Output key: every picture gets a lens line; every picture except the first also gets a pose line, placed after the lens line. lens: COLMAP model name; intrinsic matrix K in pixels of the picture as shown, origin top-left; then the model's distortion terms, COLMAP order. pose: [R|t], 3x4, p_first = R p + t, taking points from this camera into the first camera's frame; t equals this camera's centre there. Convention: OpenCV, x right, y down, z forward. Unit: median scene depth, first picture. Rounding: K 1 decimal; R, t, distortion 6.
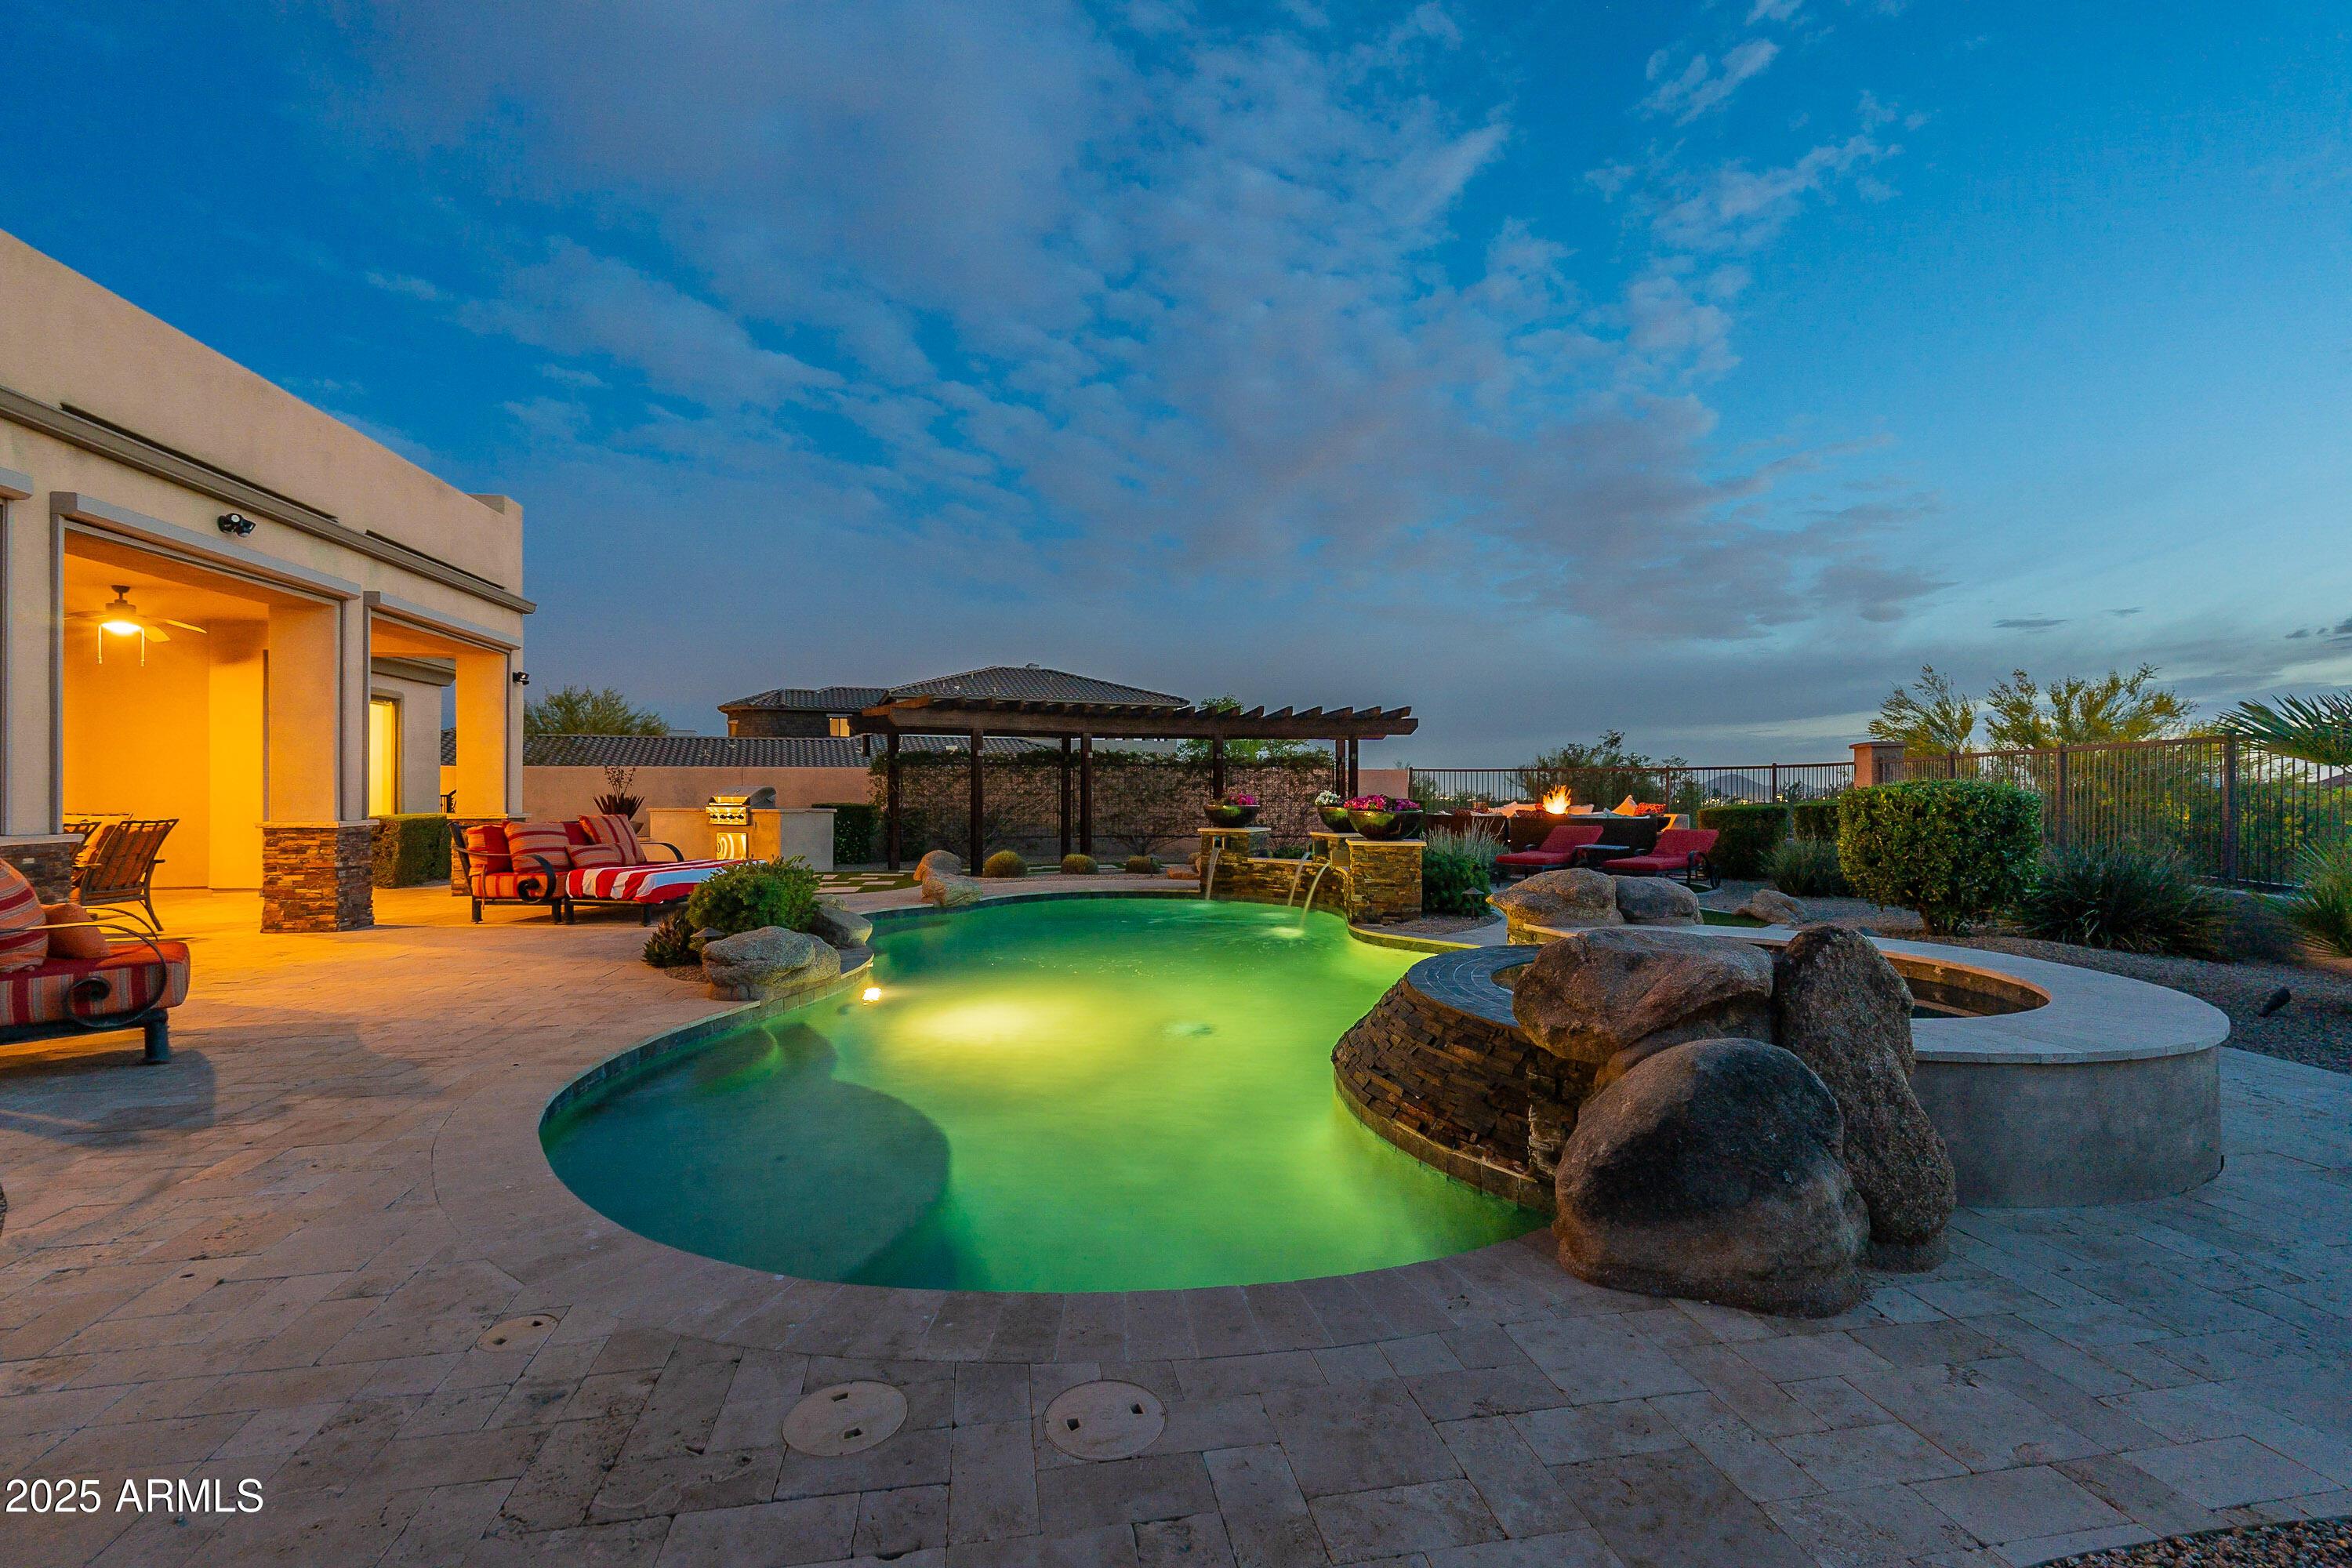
lens RADIAL K [[1018.8, 0, 1173.0], [0, 1018.8, 804.0], [0, 0, 1]] dist [0.002772, -0.003475]
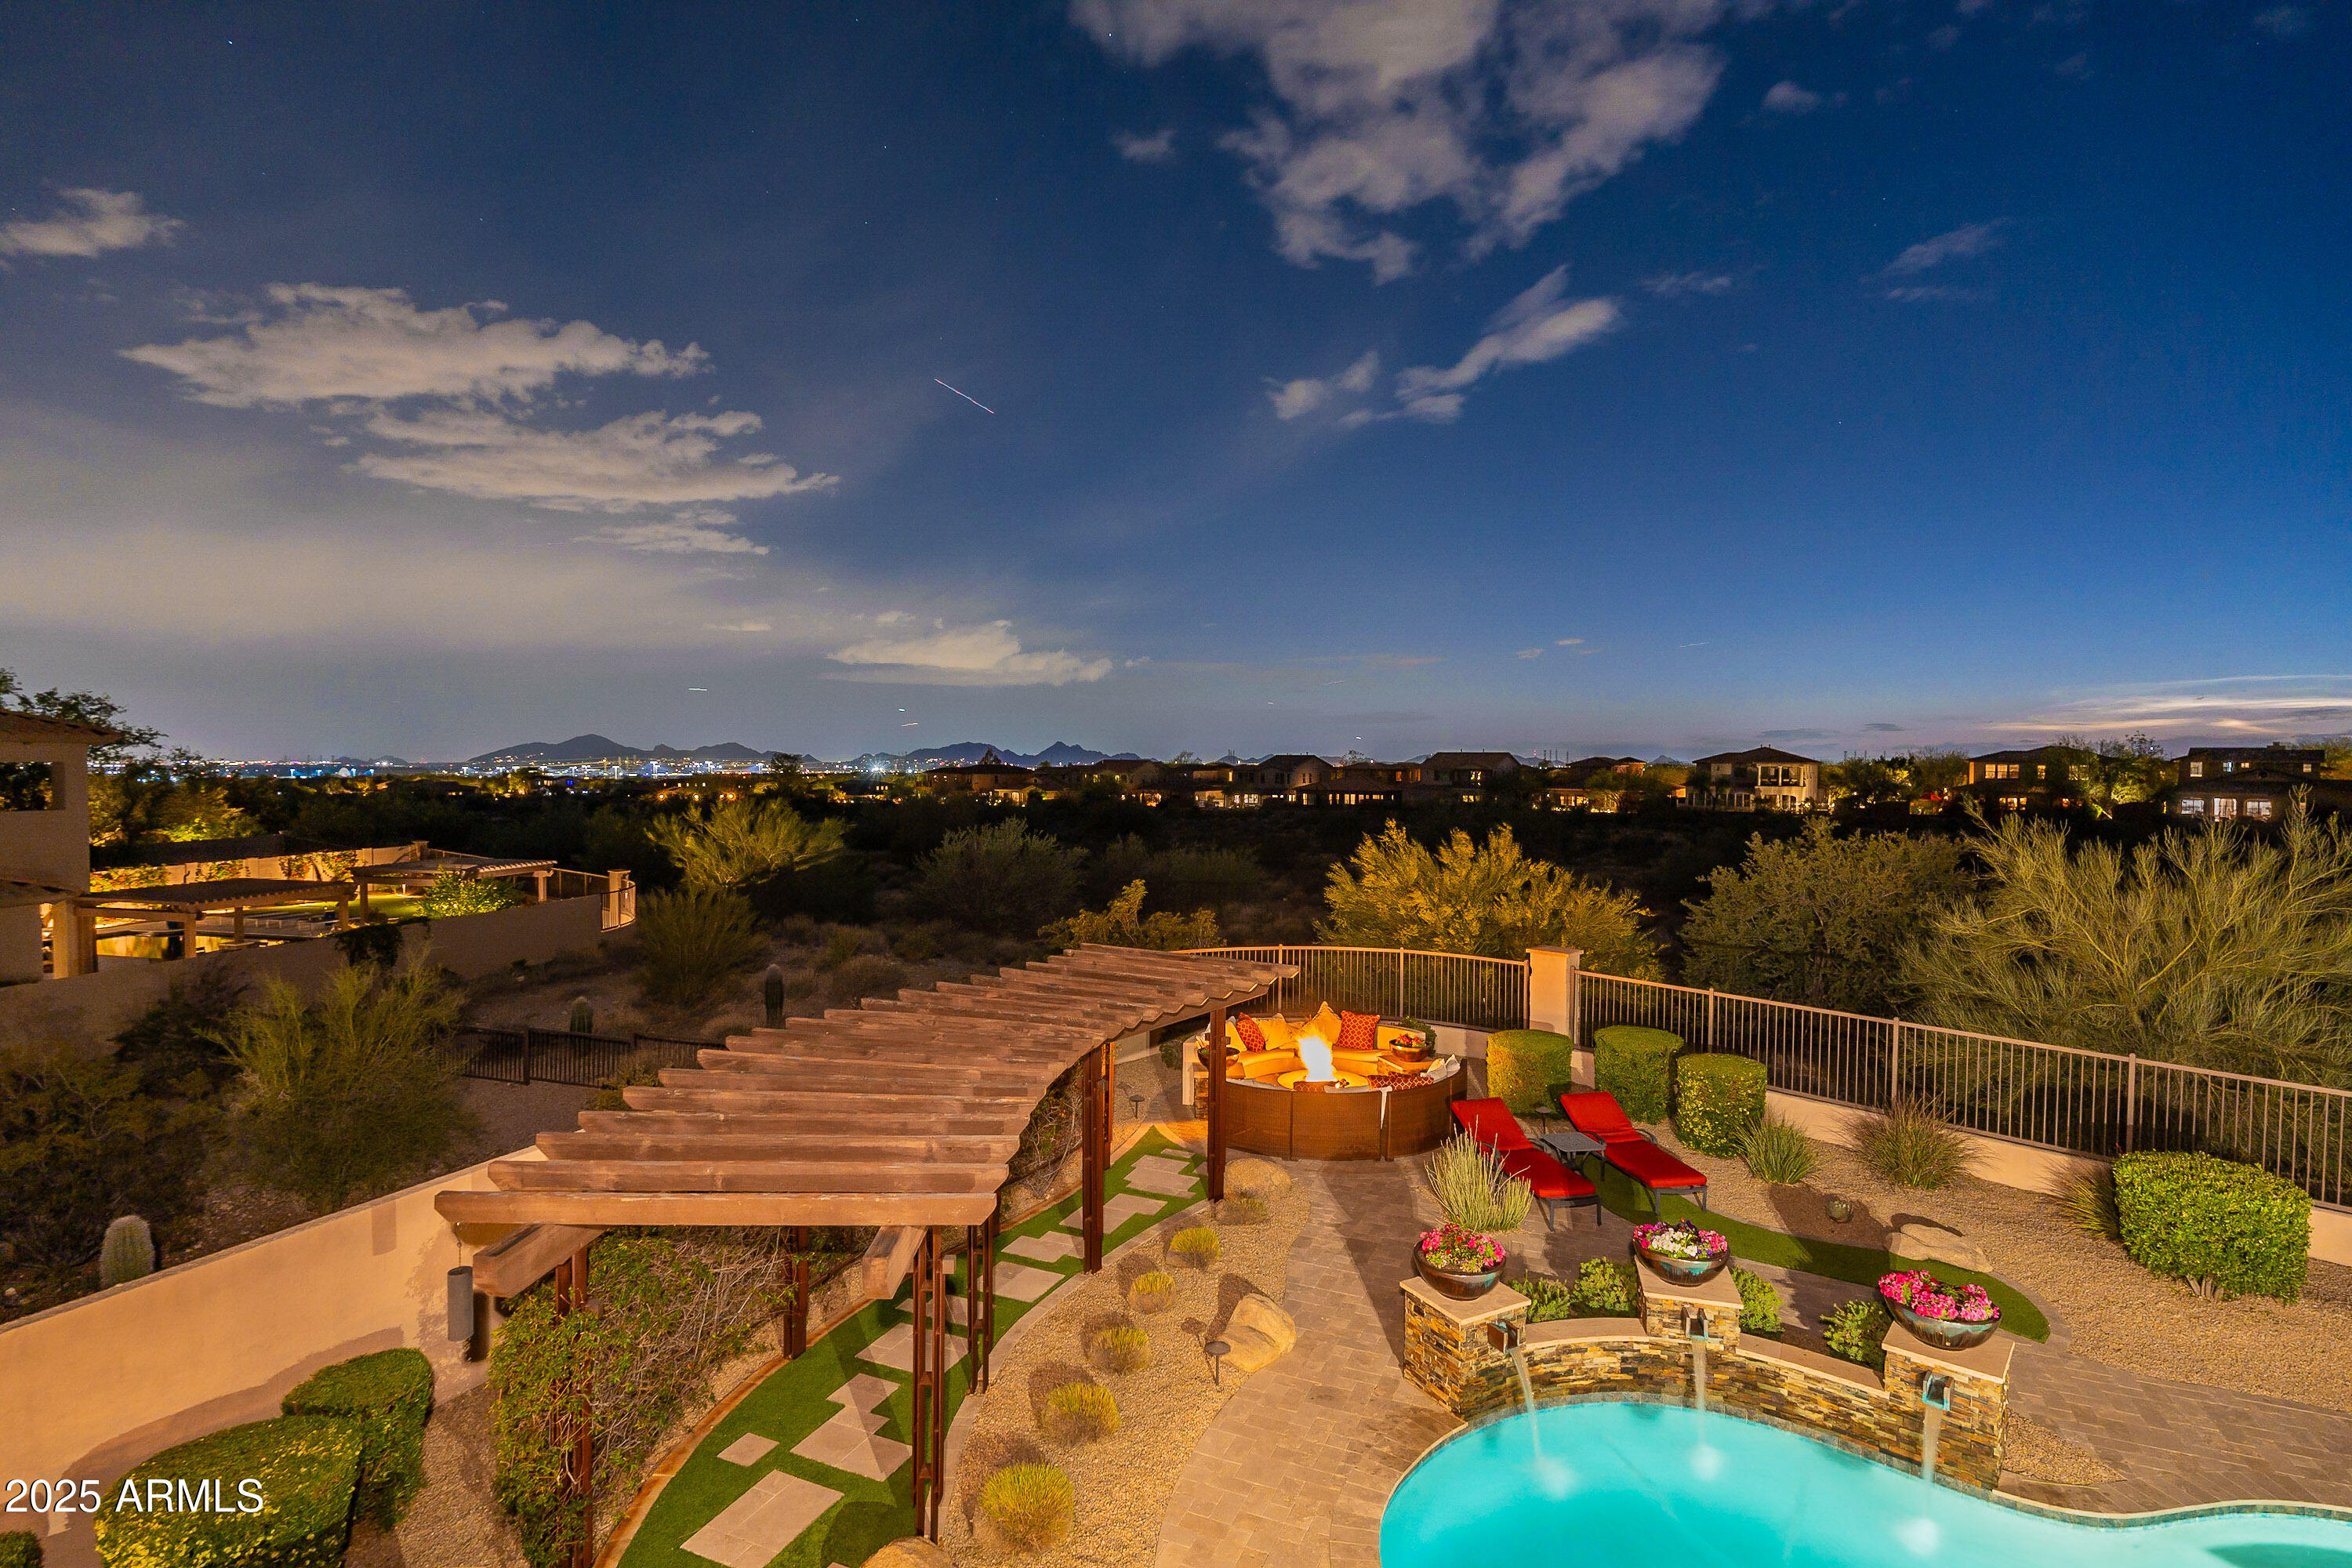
lens RADIAL K [[1138.5, 0, 1154.4], [0, 1138.5, 820.3], [0, 0, 1]] dist [-0.000872, 0.000656]
pose [[0.573542, -0.047774, 0.817782, -0.803620], [0.010880, 0.998654, 0.050710, -0.401759], [-0.819104, -0.020187, 0.573290, 1.034040]]
